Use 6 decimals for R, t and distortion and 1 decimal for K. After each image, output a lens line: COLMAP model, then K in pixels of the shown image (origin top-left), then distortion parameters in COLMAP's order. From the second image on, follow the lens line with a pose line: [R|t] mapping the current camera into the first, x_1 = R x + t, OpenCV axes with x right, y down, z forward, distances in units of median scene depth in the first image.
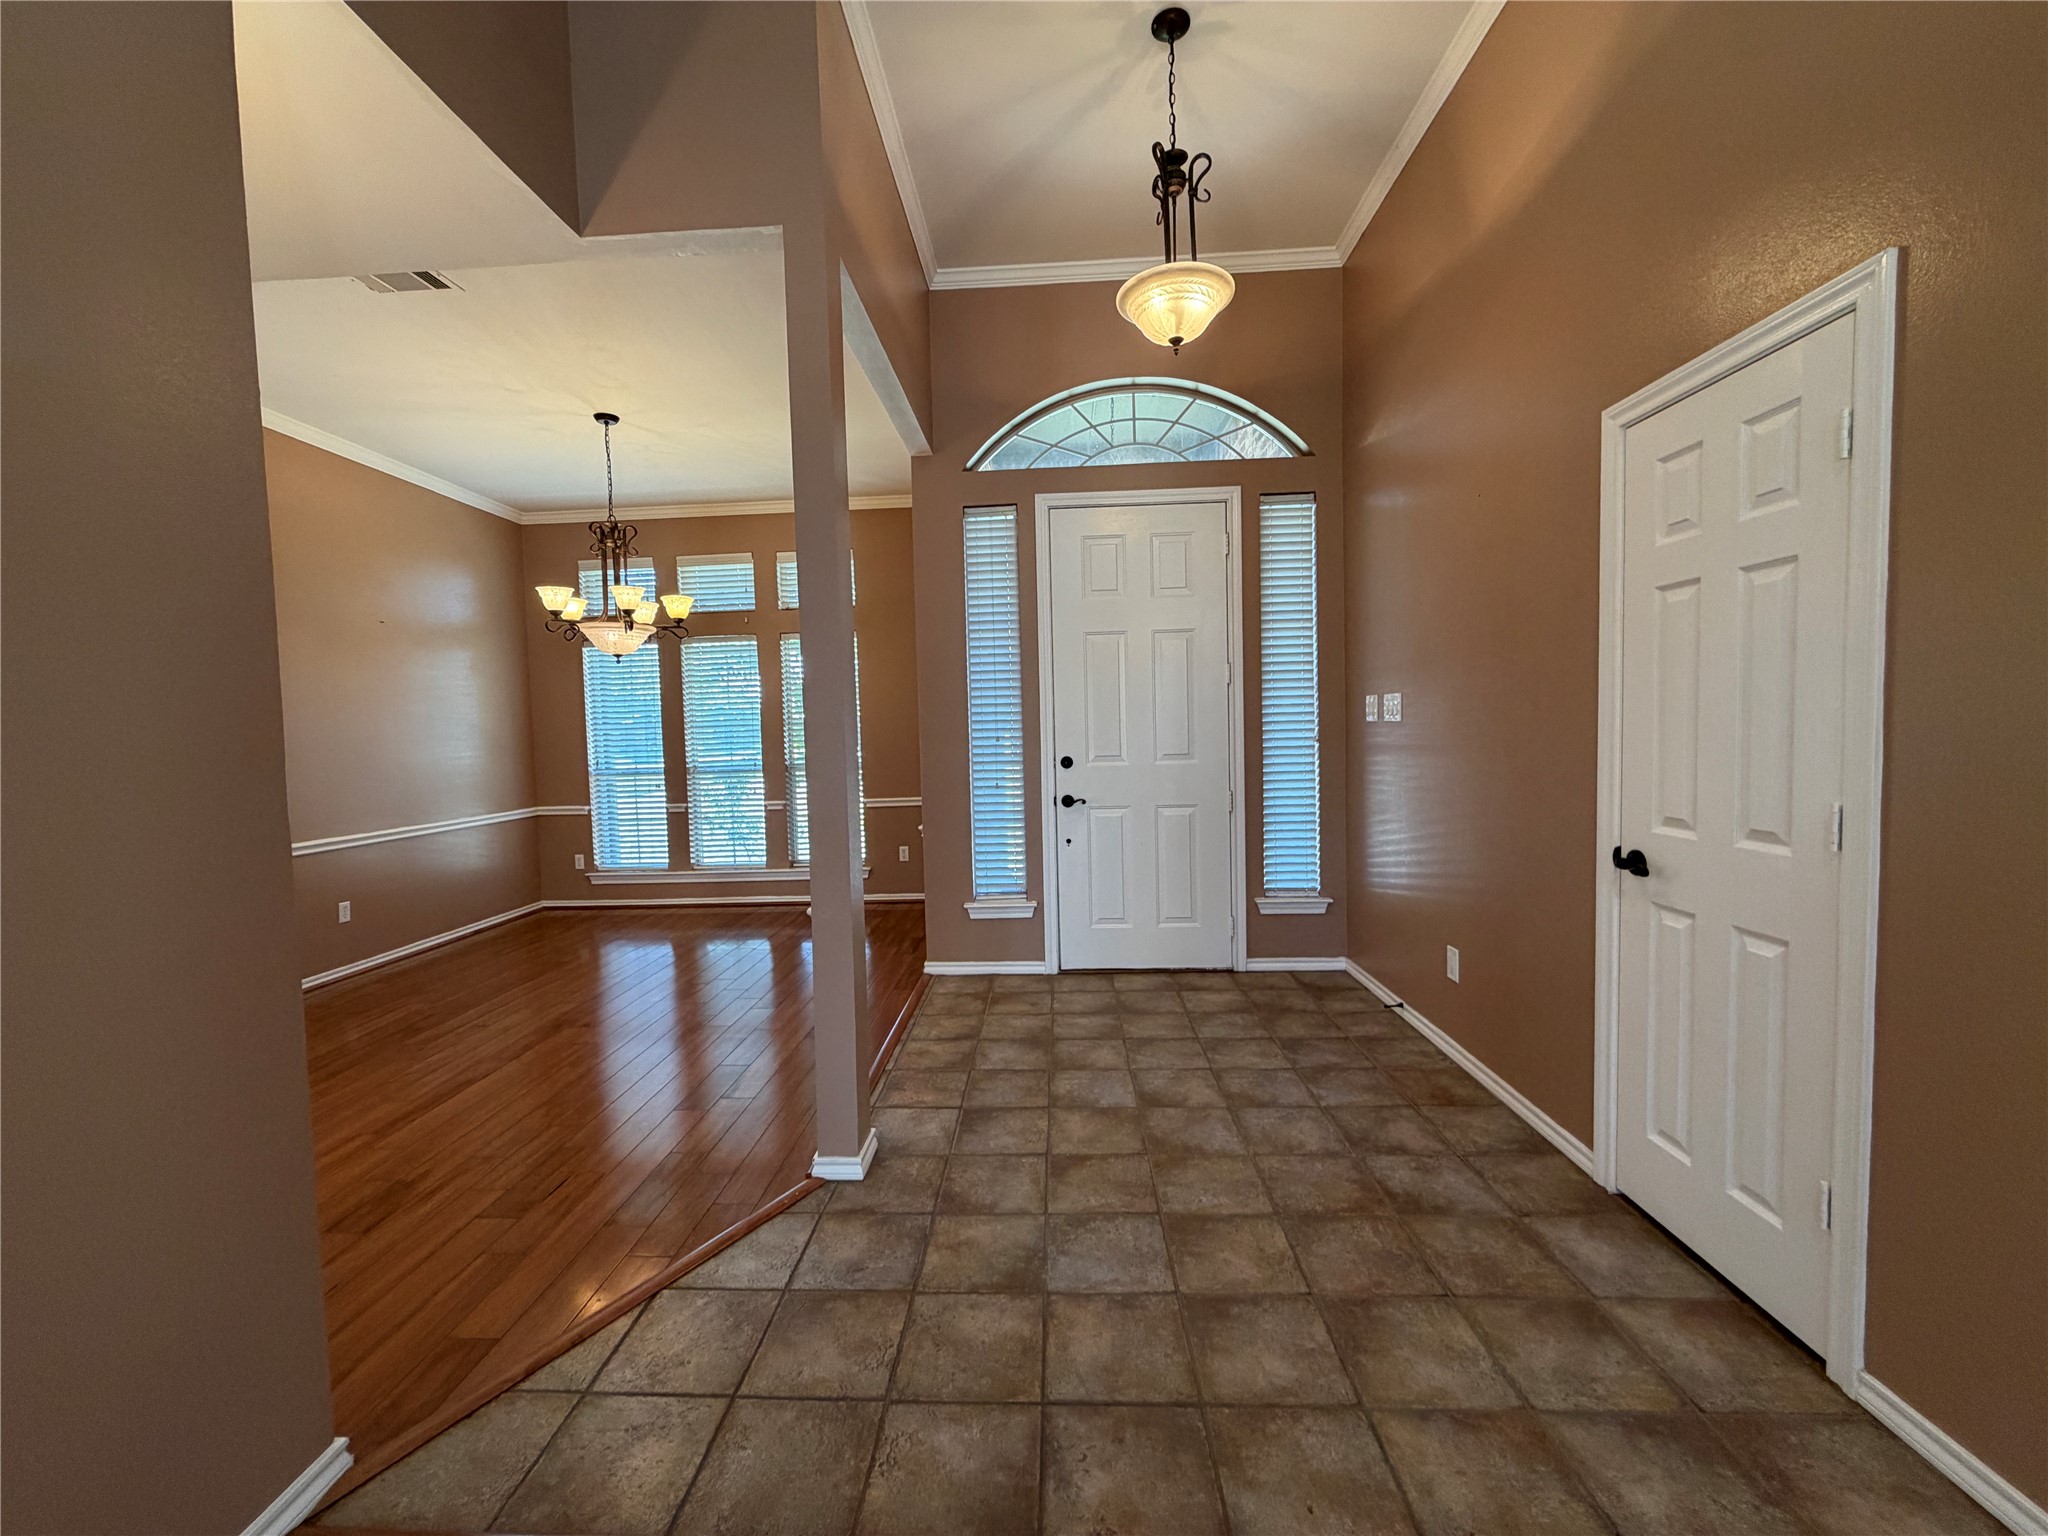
lens RADIAL K [[811.3, 0, 1021.2], [0, 811.3, 768.3], [0, 0, 1]] dist [-0.001885, 0.000553]
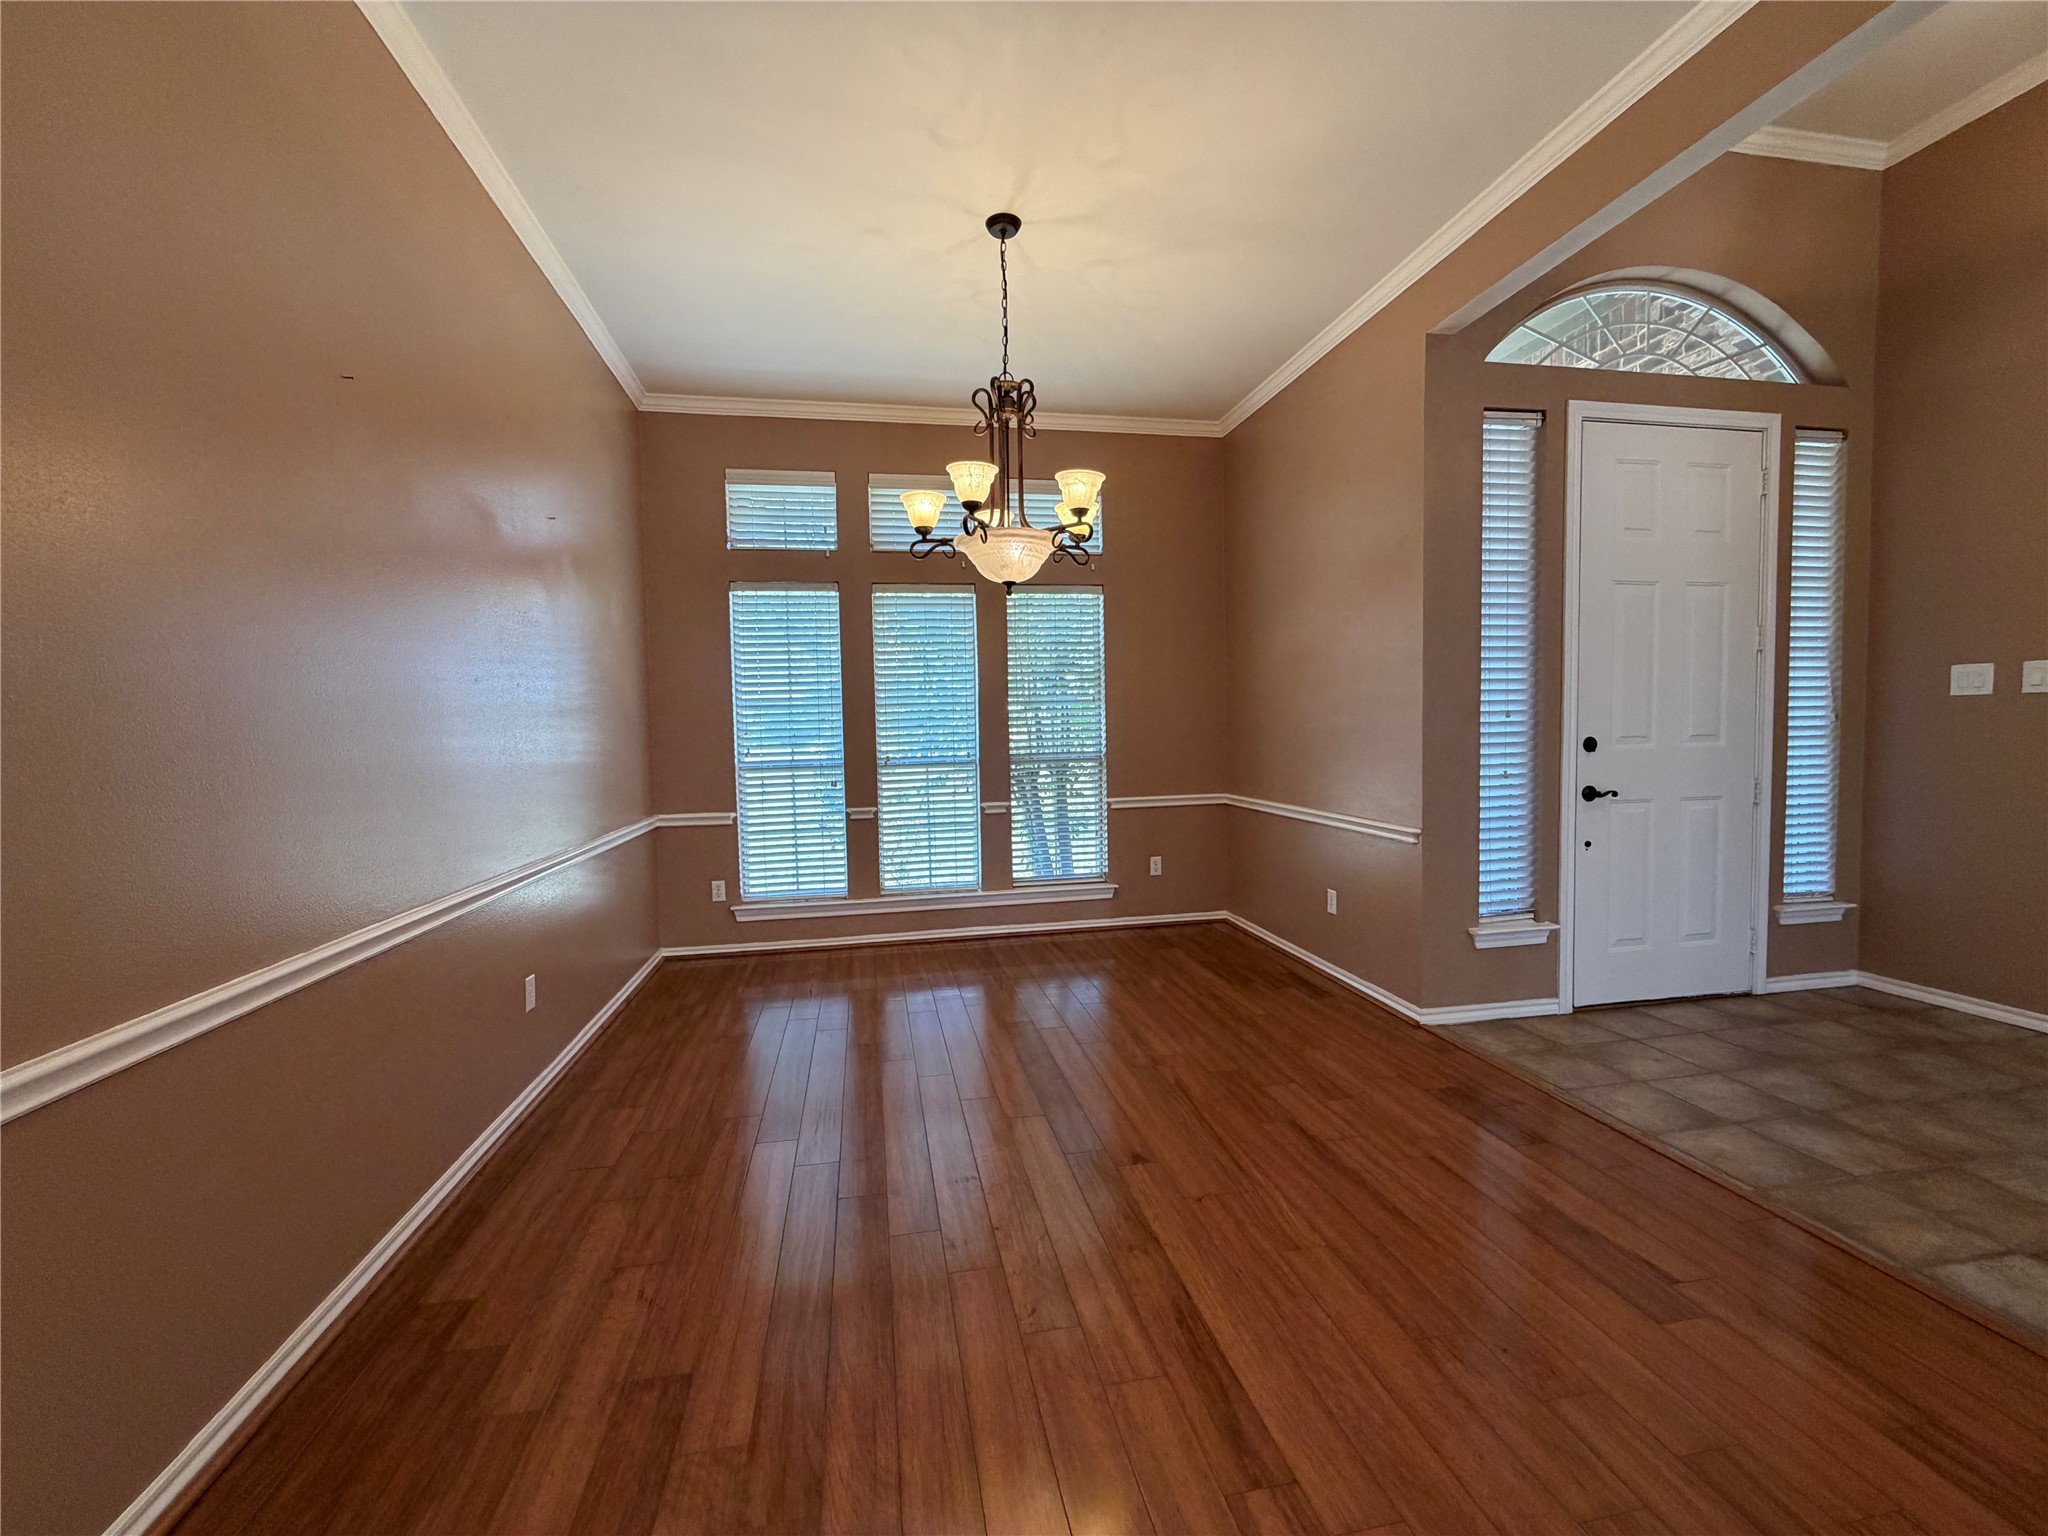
lens RADIAL K [[811.3, 0, 1017.7], [0, 811.3, 767.4], [0, 0, 1]] dist [-0.001885, 0.000553]
pose [[0.973487, -0.003319, 0.228720, -0.667717], [0.004716, 0.999973, -0.005562, 0.016810], [-0.228695, 0.006493, 0.973476, 0.358191]]
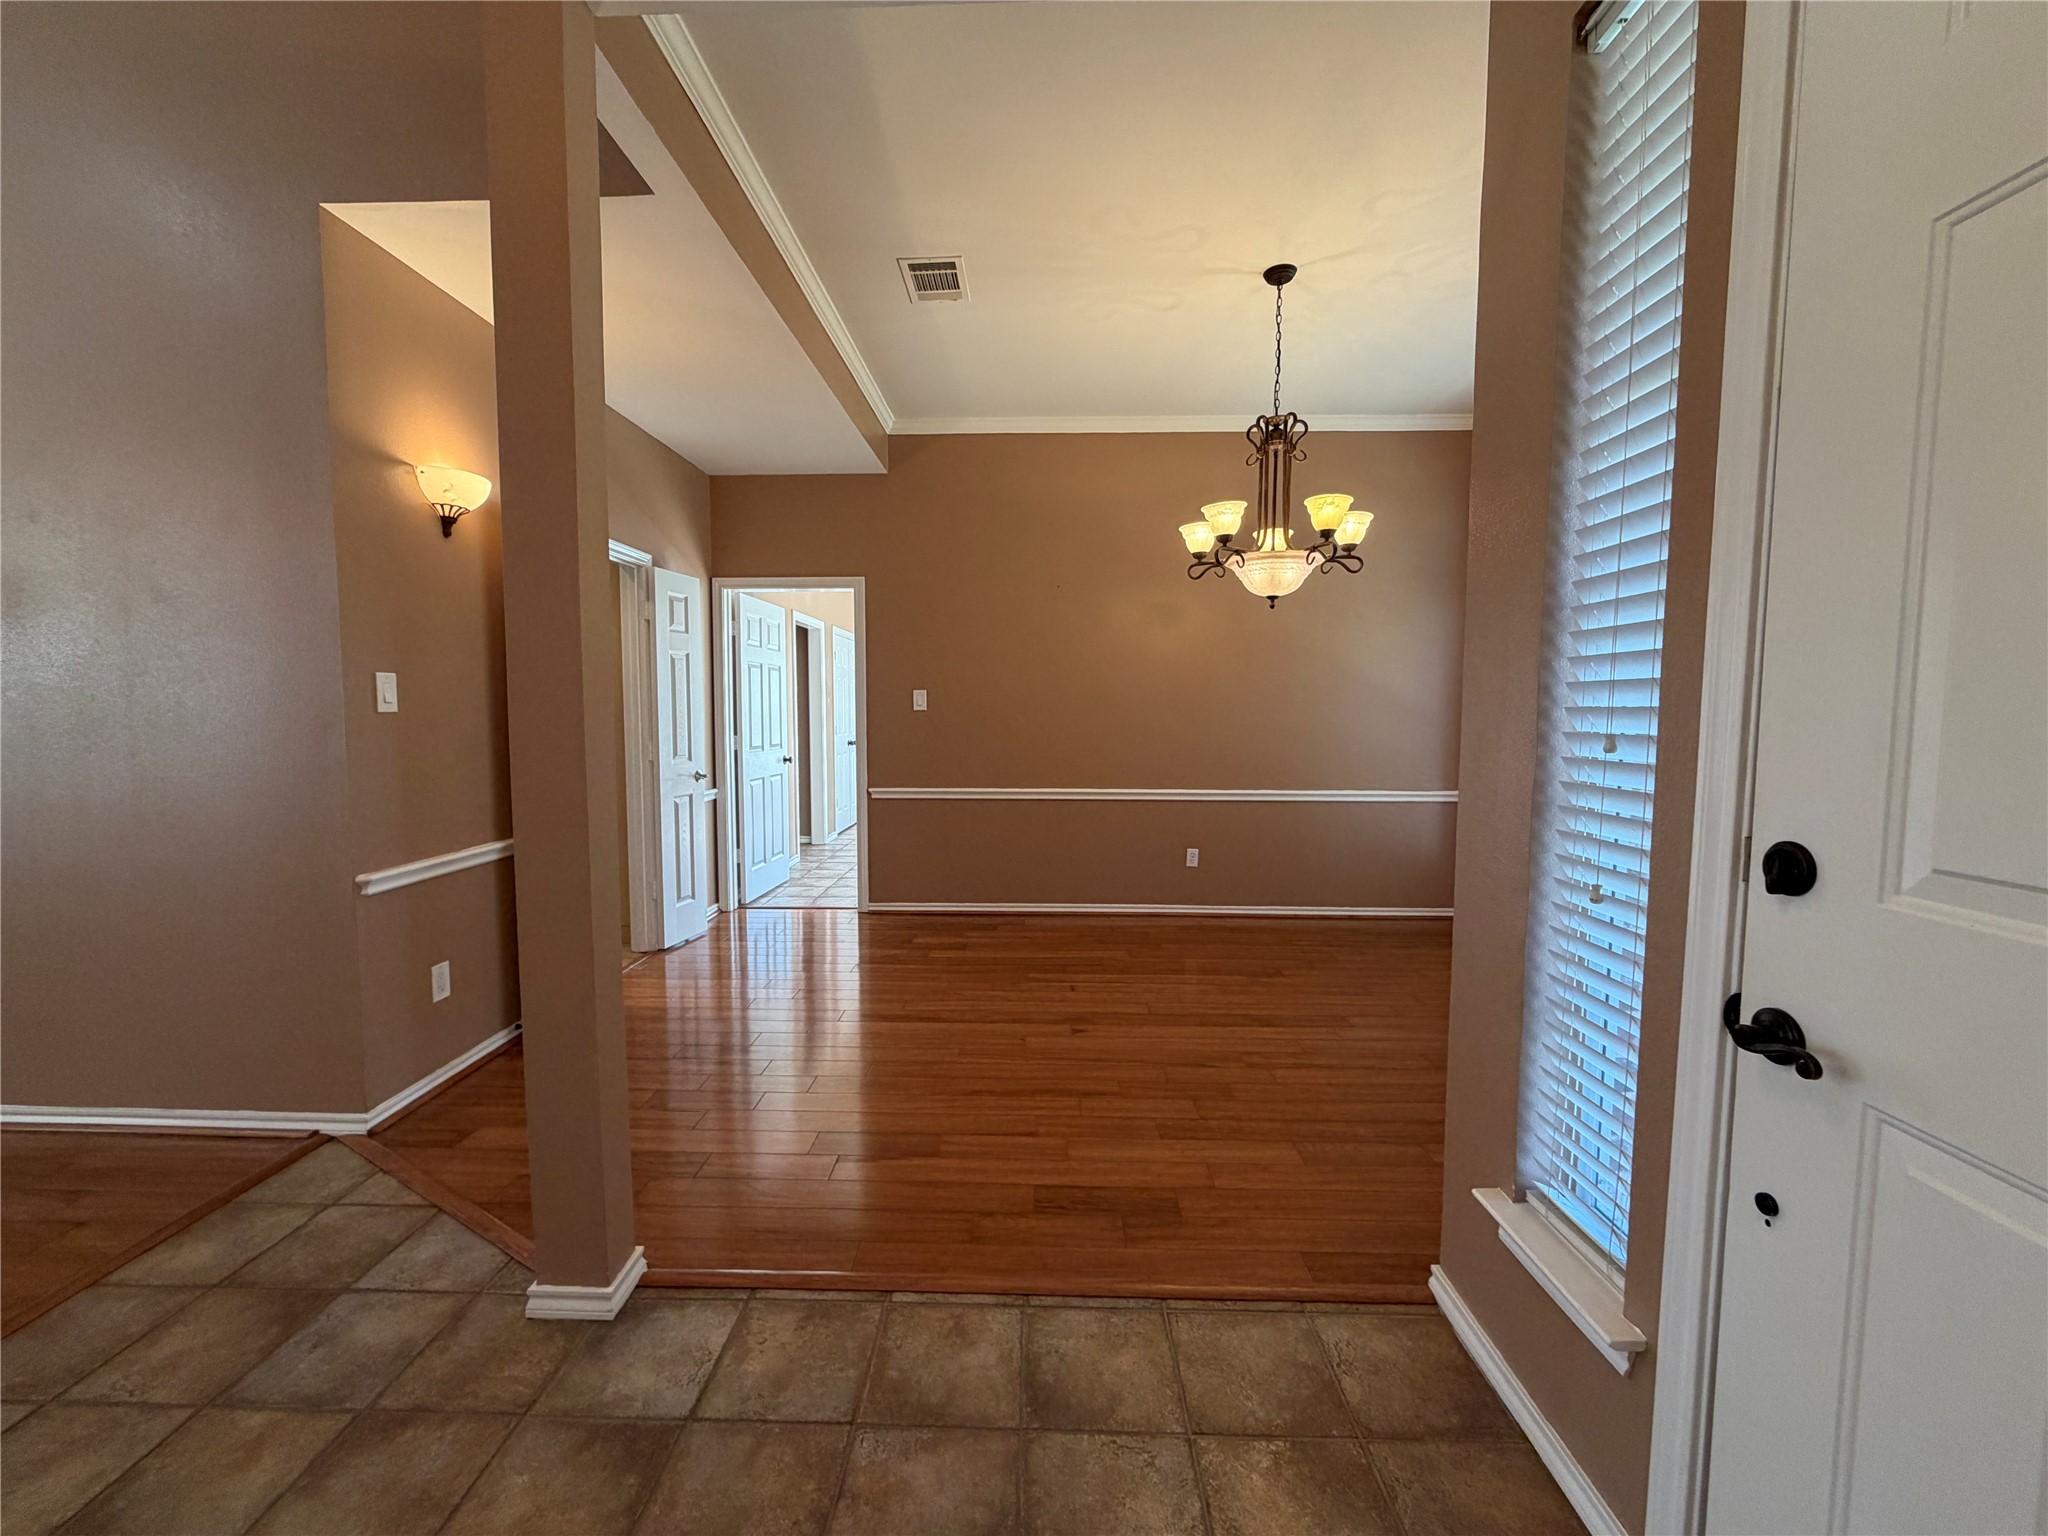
lens RADIAL K [[811.3, 0, 1011.6], [0, 811.3, 771.4], [0, 0, 1]] dist [-0.001885, 0.000553]
pose [[0.015326, 0.104015, -0.994458, 0.273989], [-0.049691, 0.993425, 0.103141, -0.046329], [0.998647, 0.047835, 0.020394, 0.778107]]
